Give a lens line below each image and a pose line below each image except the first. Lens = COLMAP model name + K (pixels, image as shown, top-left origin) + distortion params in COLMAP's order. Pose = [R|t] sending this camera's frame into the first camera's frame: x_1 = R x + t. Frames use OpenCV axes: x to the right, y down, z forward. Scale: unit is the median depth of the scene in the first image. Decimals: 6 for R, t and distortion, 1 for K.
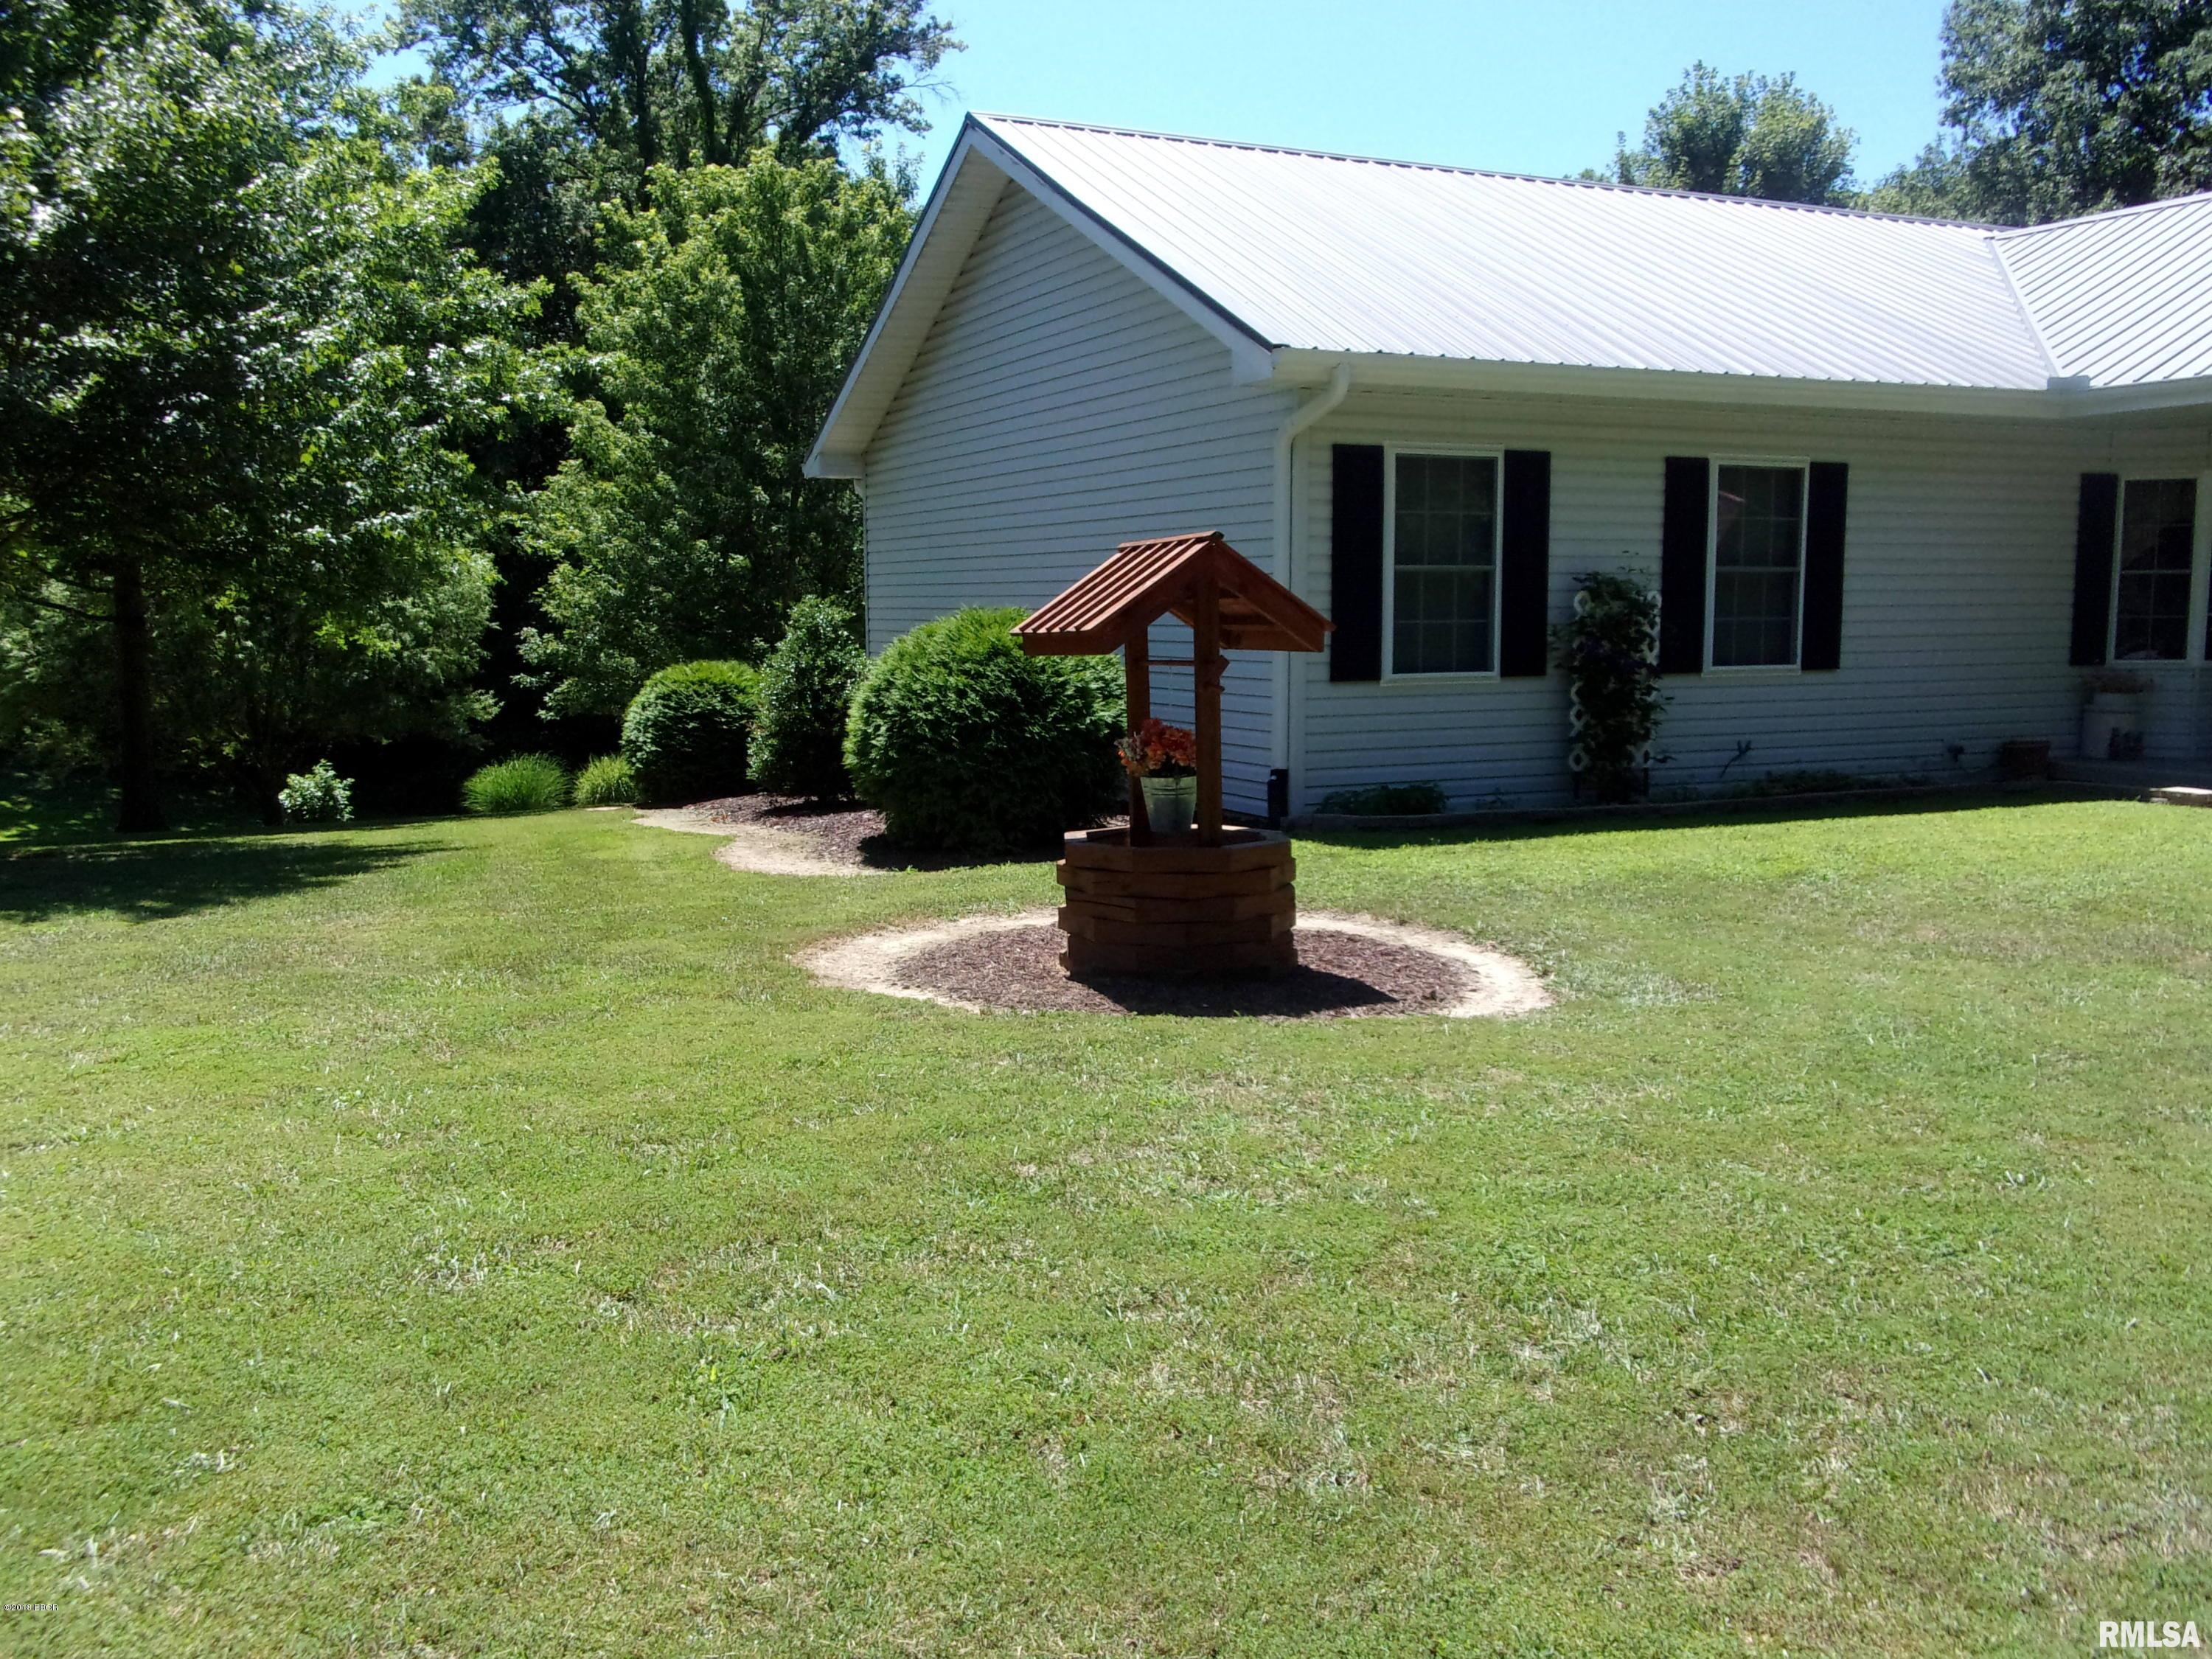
lens RADIAL K [[1862.8, 0, 1106.0], [0, 1862.8, 829.5], [0, 0, 1]] dist [0.044383, -0.071397]
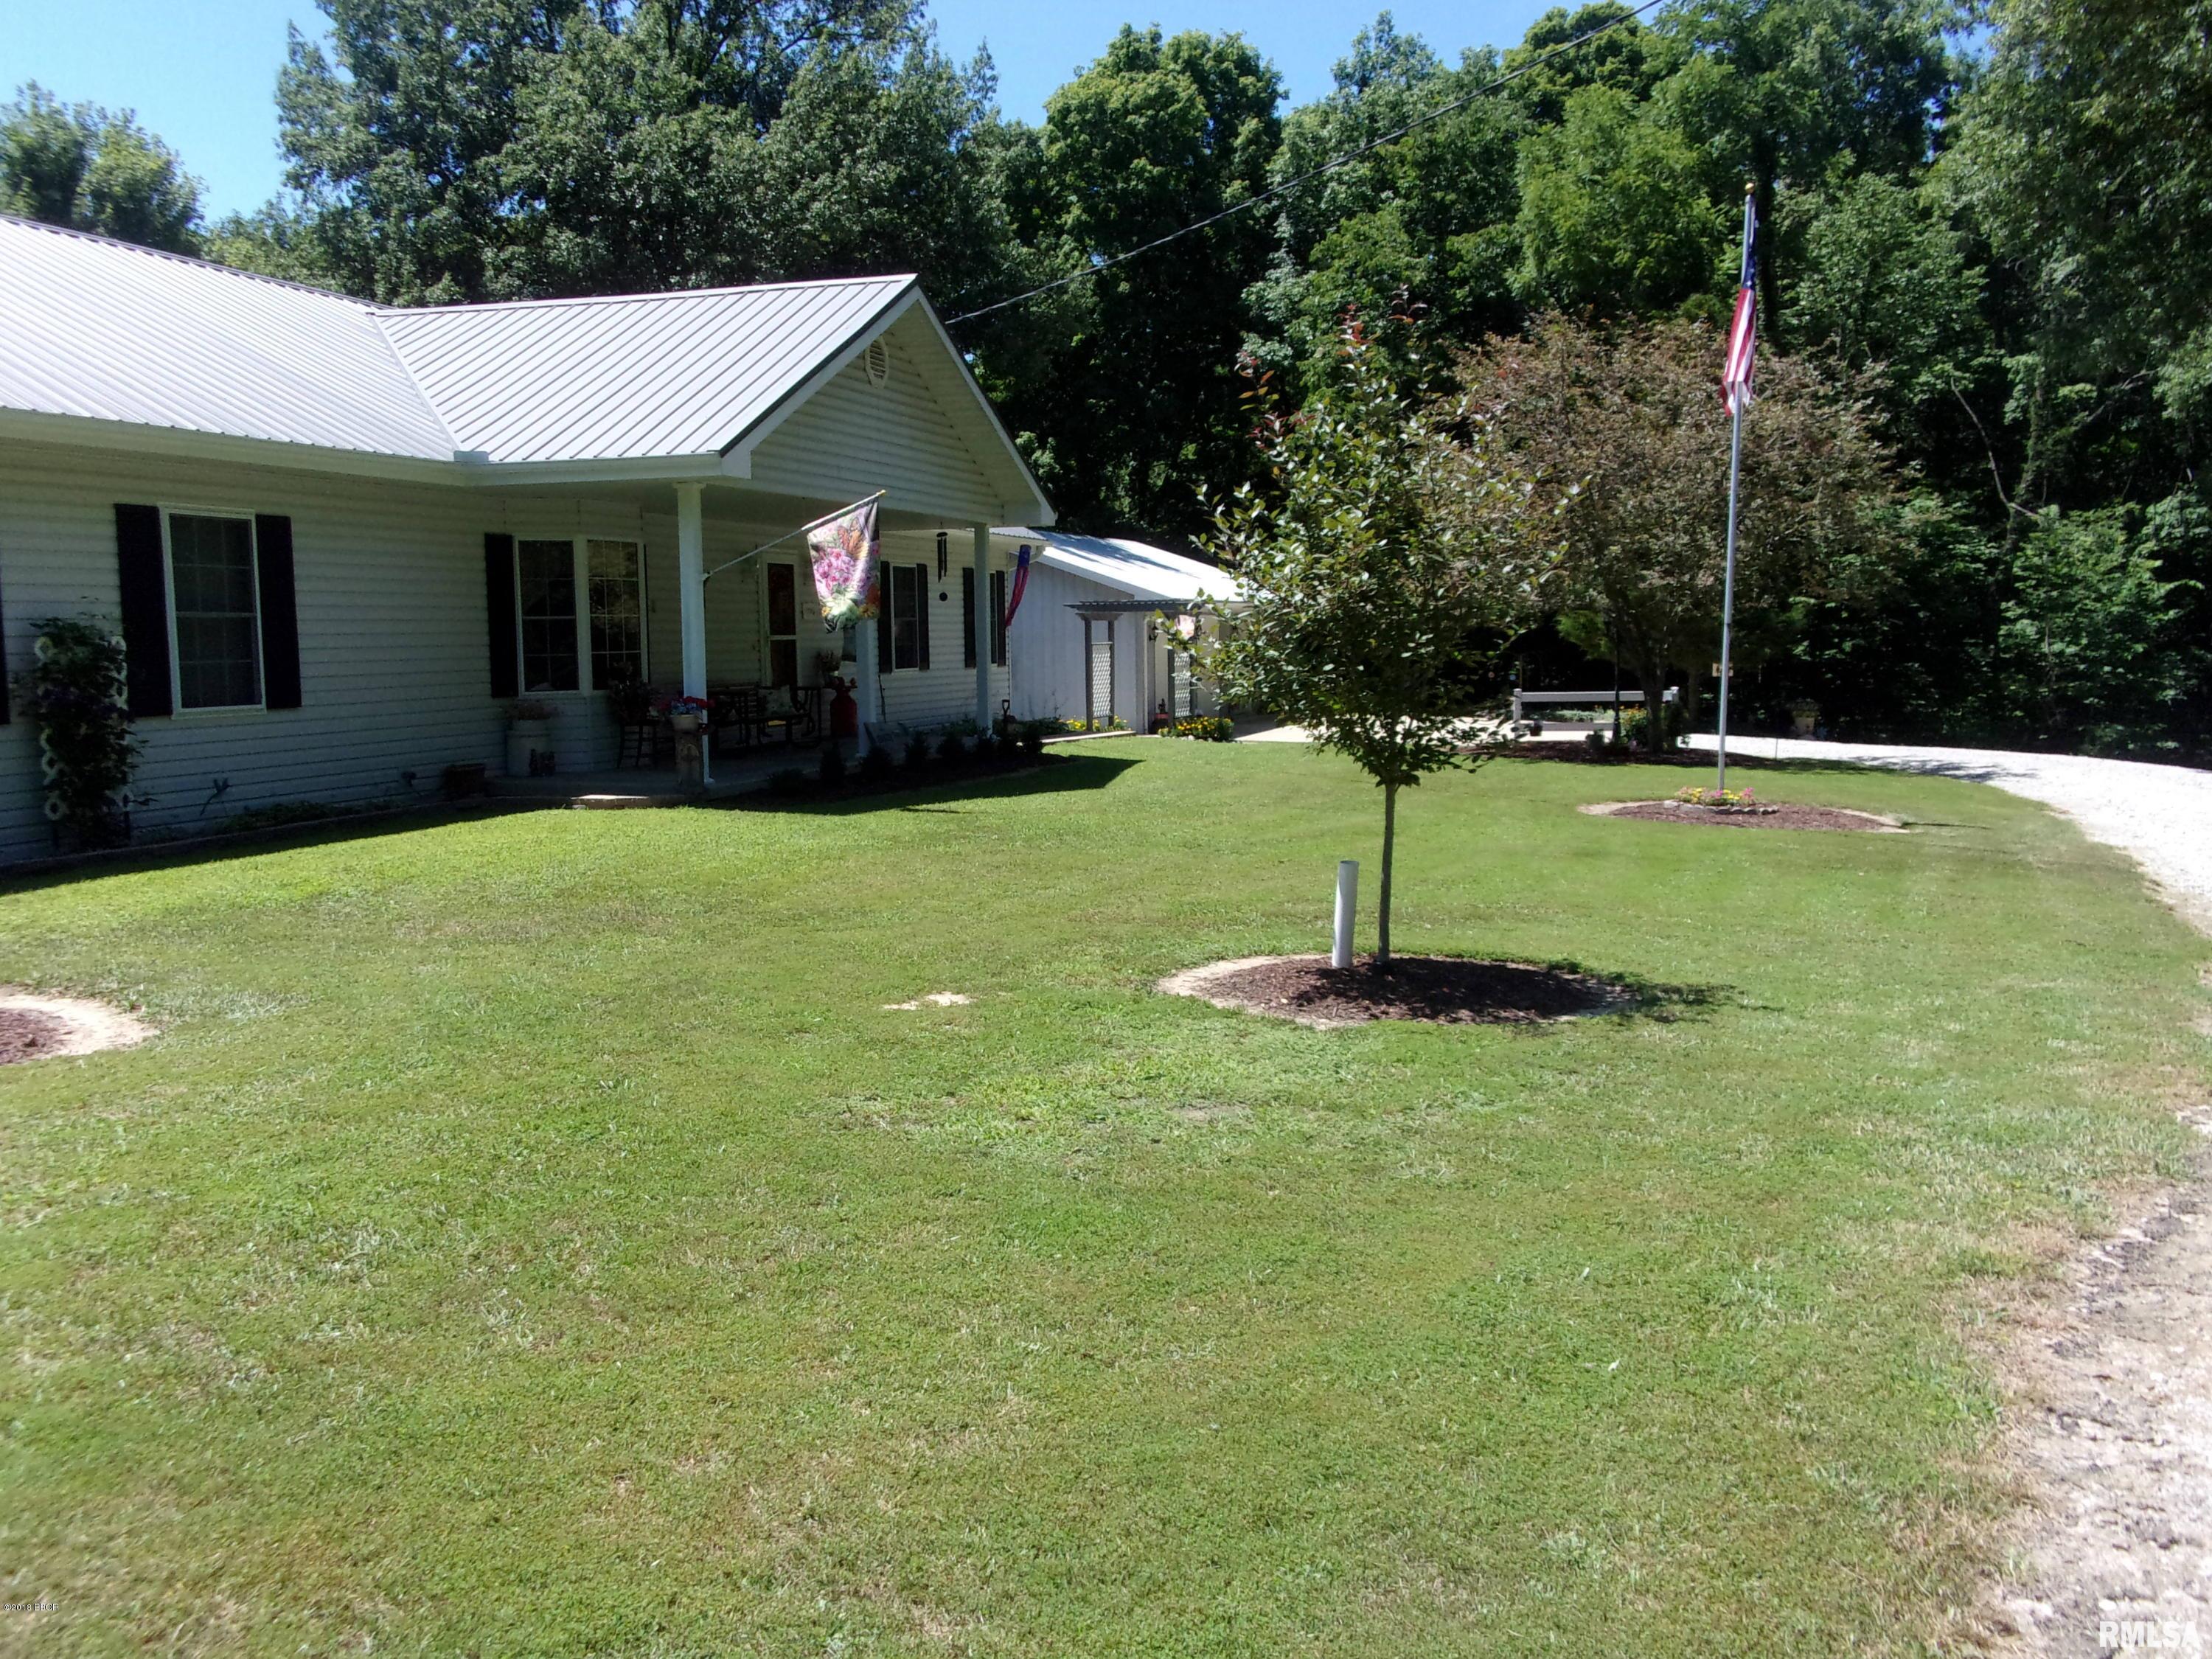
lens RADIAL K [[1851.7, 0, 1097.4], [0, 1851.7, 836.4], [0, 0, 1]] dist [0.012208, -0.035933]
pose [[0.680829, -0.083859, 0.727626, -0.047689], [0.093533, 0.995245, 0.027185, 0.001261], [-0.726445, 0.049549, 0.685436, -0.036260]]
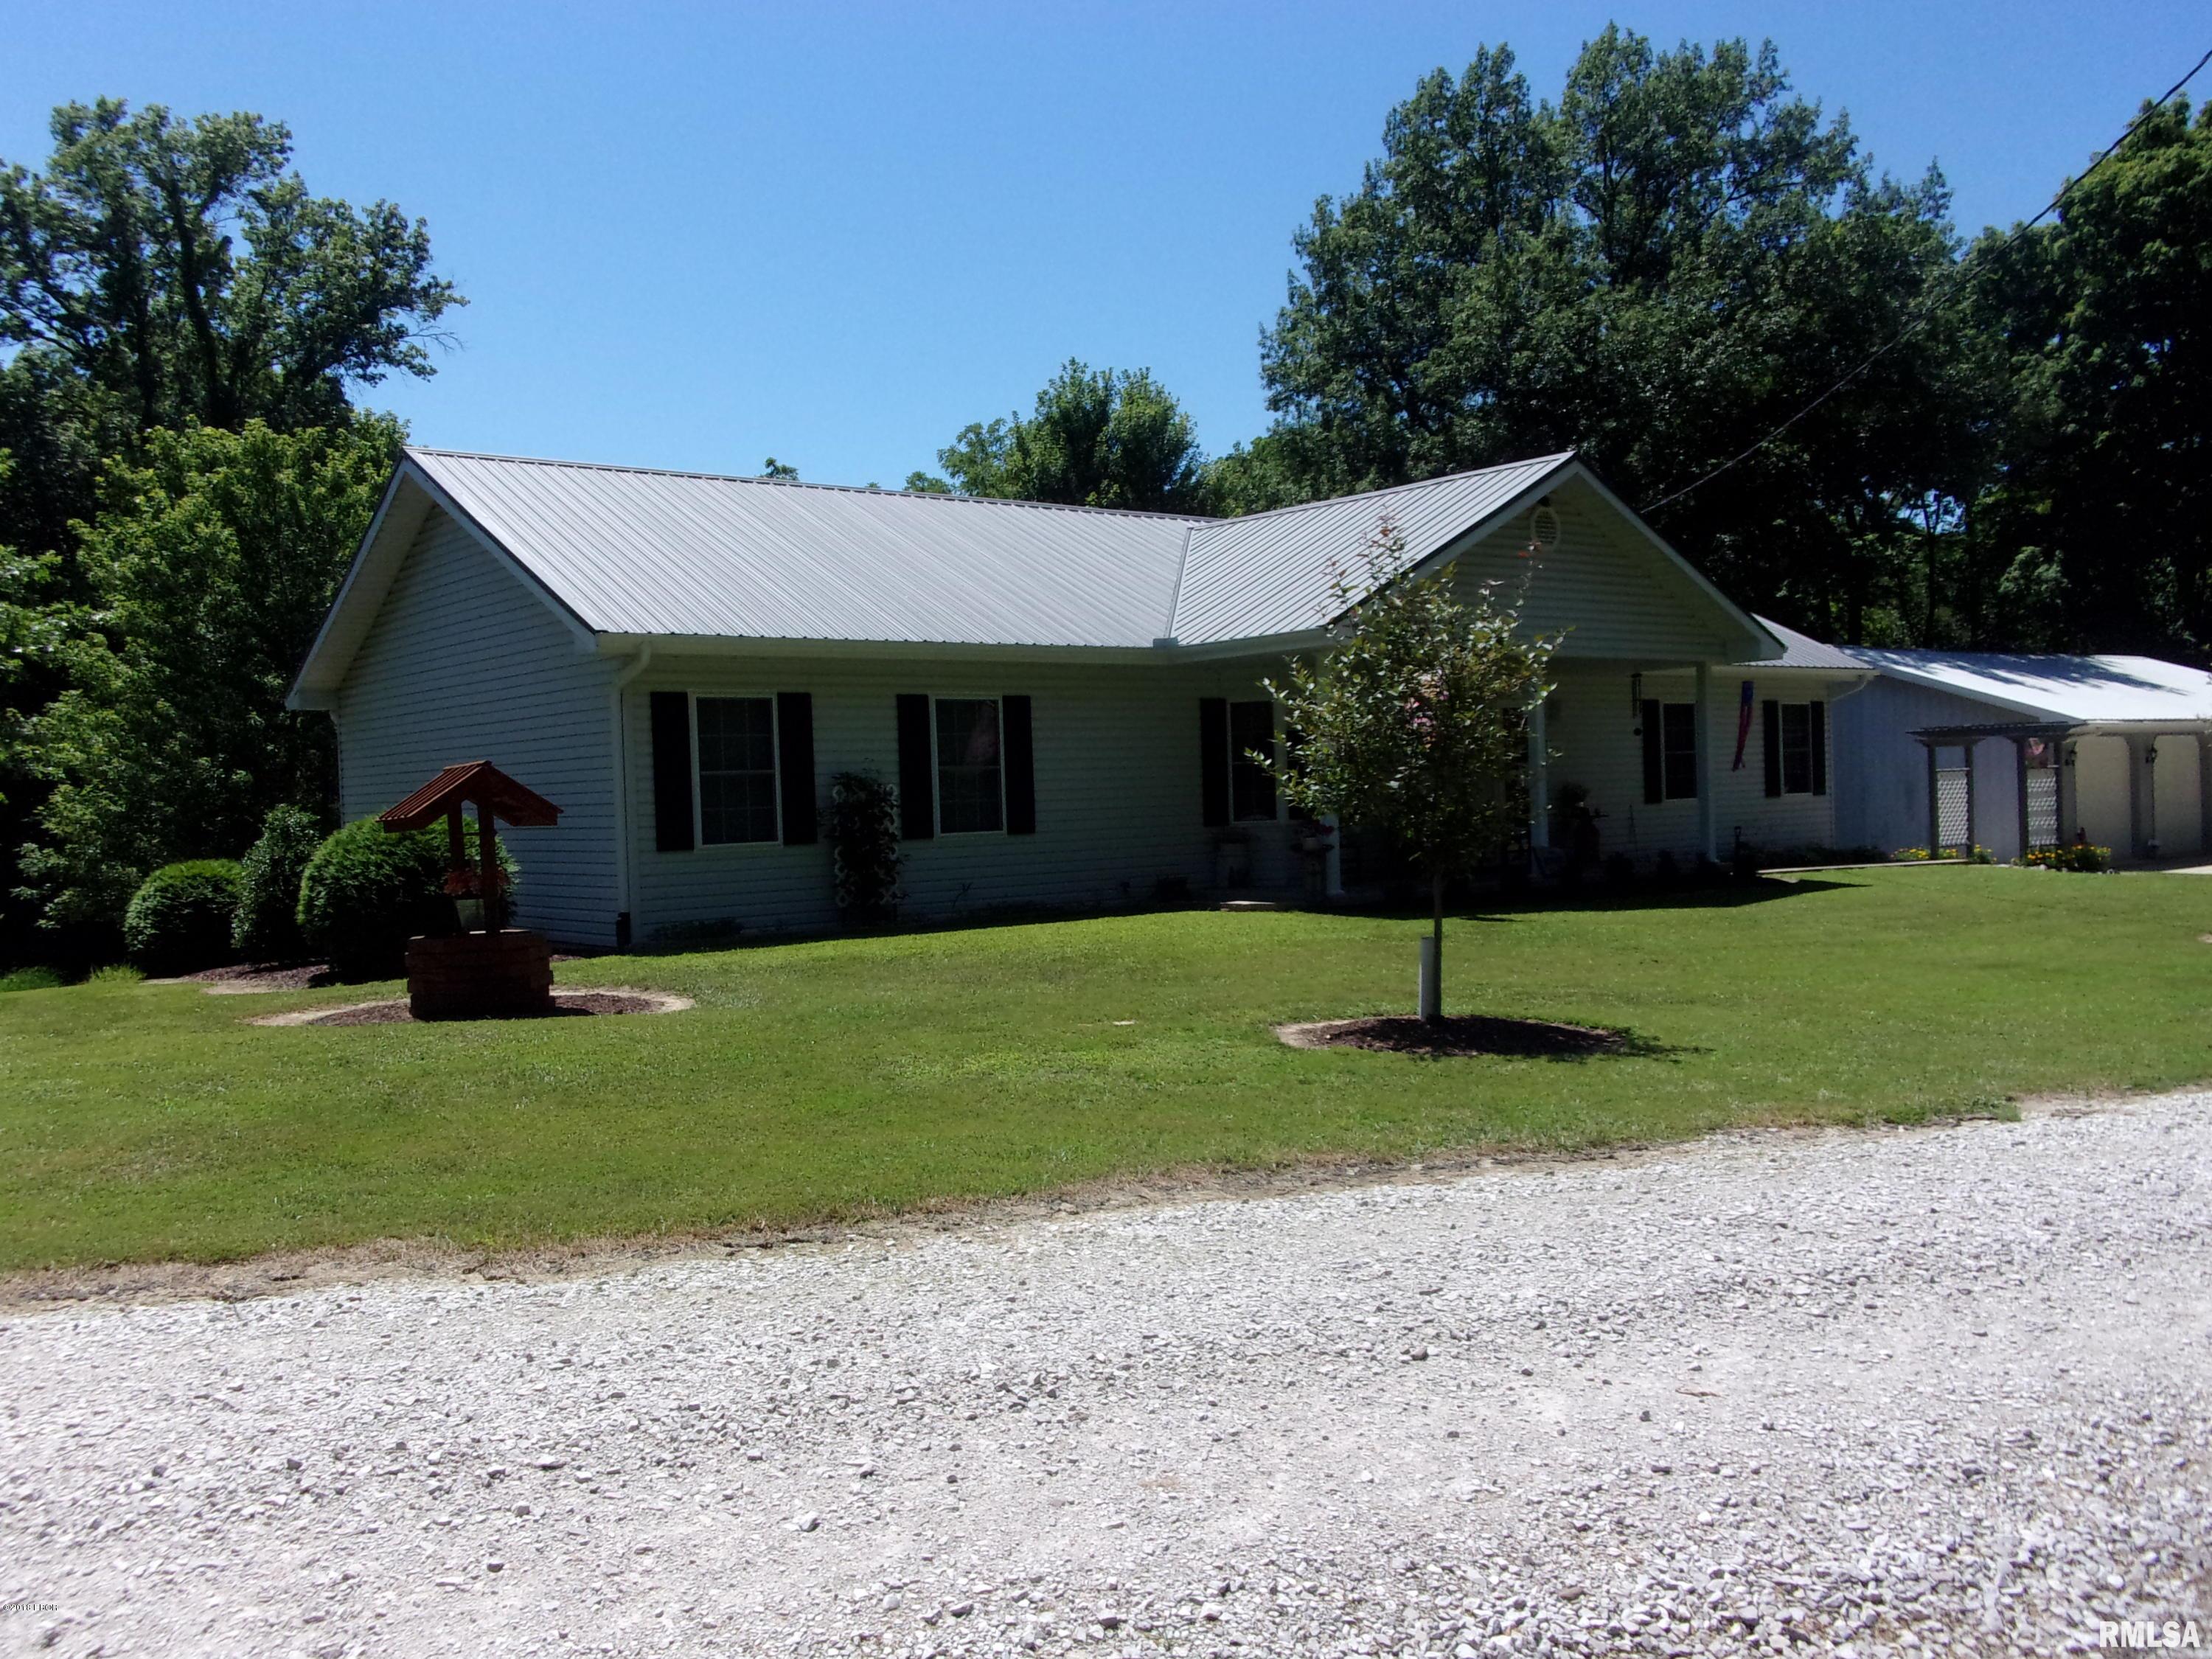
lens RADIAL K [[1862.8, 0, 1106.0], [0, 1862.8, 829.5], [0, 0, 1]] dist [0.044383, -0.071397]
pose [[0.972846, -0.033350, 0.229036, 0.068274], [0.057016, 0.993601, -0.097499, 0.035663], [-0.224319, 0.107910, 0.968523, -0.267441]]
